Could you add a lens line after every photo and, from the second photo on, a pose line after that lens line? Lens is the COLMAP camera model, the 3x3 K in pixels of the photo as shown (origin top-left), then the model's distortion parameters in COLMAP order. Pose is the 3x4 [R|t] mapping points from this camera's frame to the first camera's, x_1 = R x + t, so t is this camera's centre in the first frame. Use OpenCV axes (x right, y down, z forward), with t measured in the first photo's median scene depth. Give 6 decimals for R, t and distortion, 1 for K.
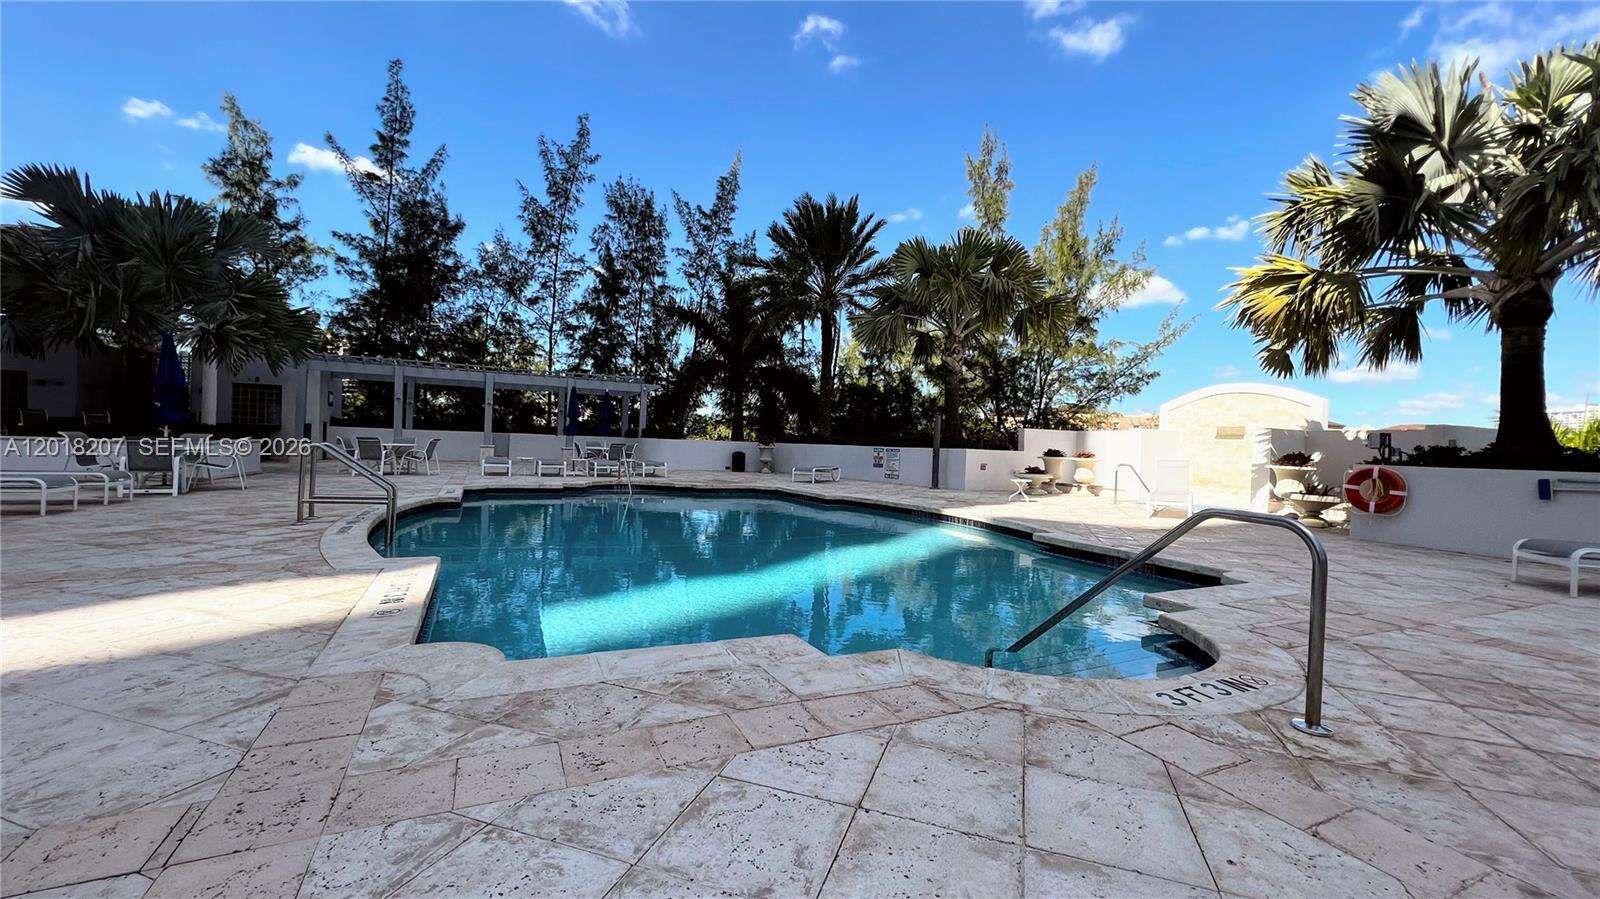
lens RADIAL K [[634.1, 0, 800.0], [0, 634.1, 449.5], [0, 0, 1]] dist [0.000359, 0.000068]
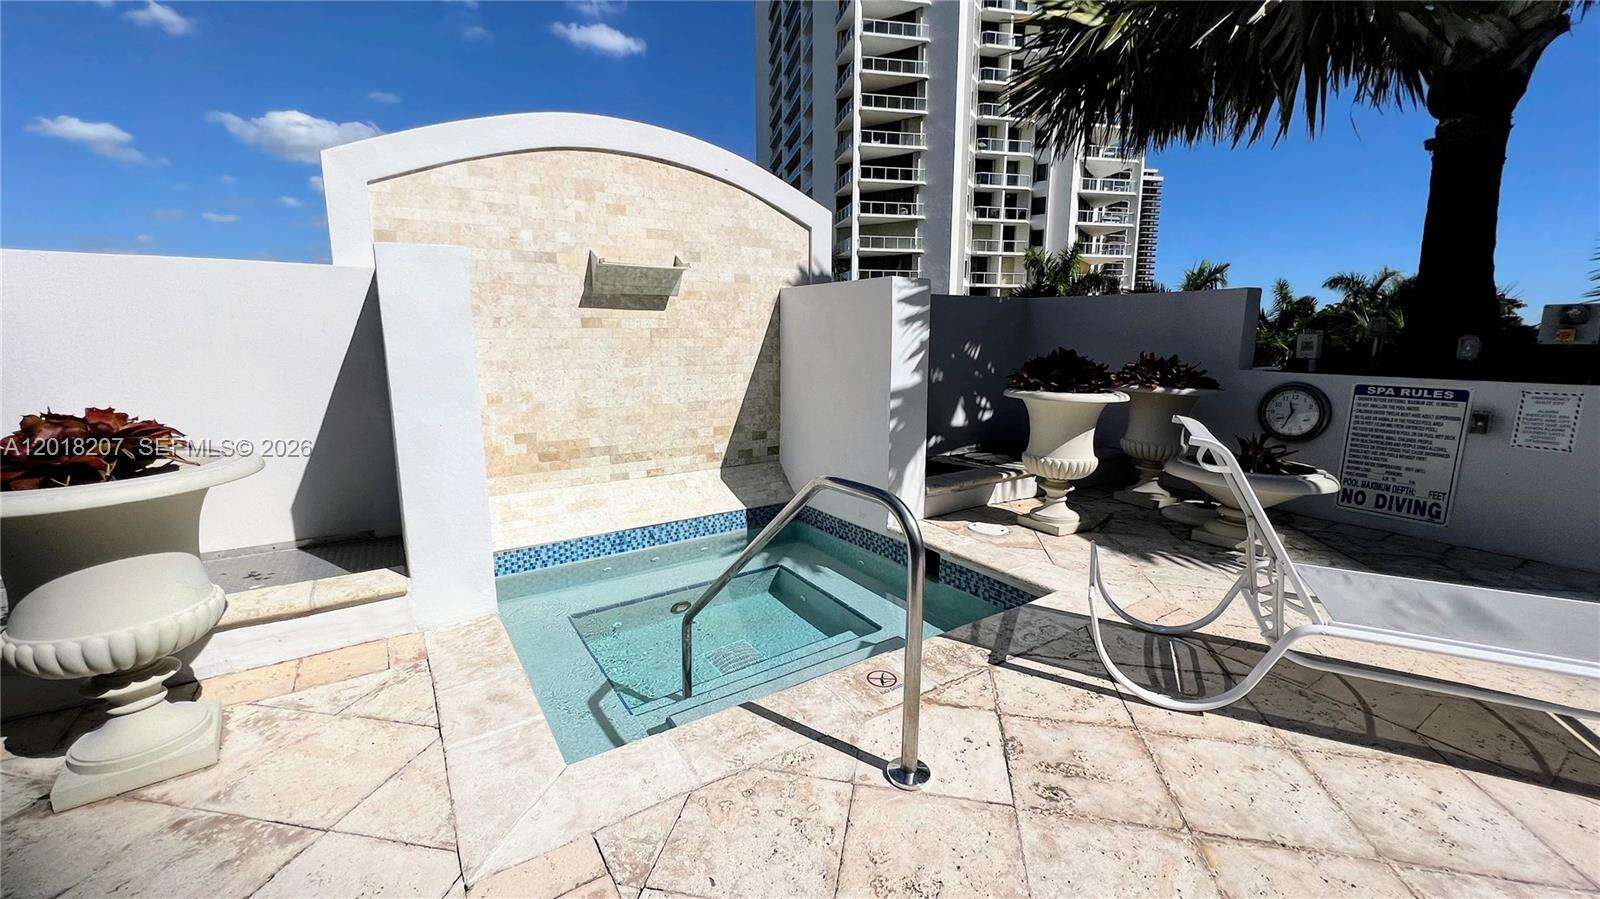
lens RADIAL K [[634.1, 0, 800.0], [0, 634.1, 449.5], [0, 0, 1]] dist [0.000359, 0.000068]
pose [[-0.122805, -0.200081, 0.972053, 0.348587], [0.009524, 0.979184, 0.202752, -0.010947], [-0.992385, 0.034157, -0.118343, 0.958450]]
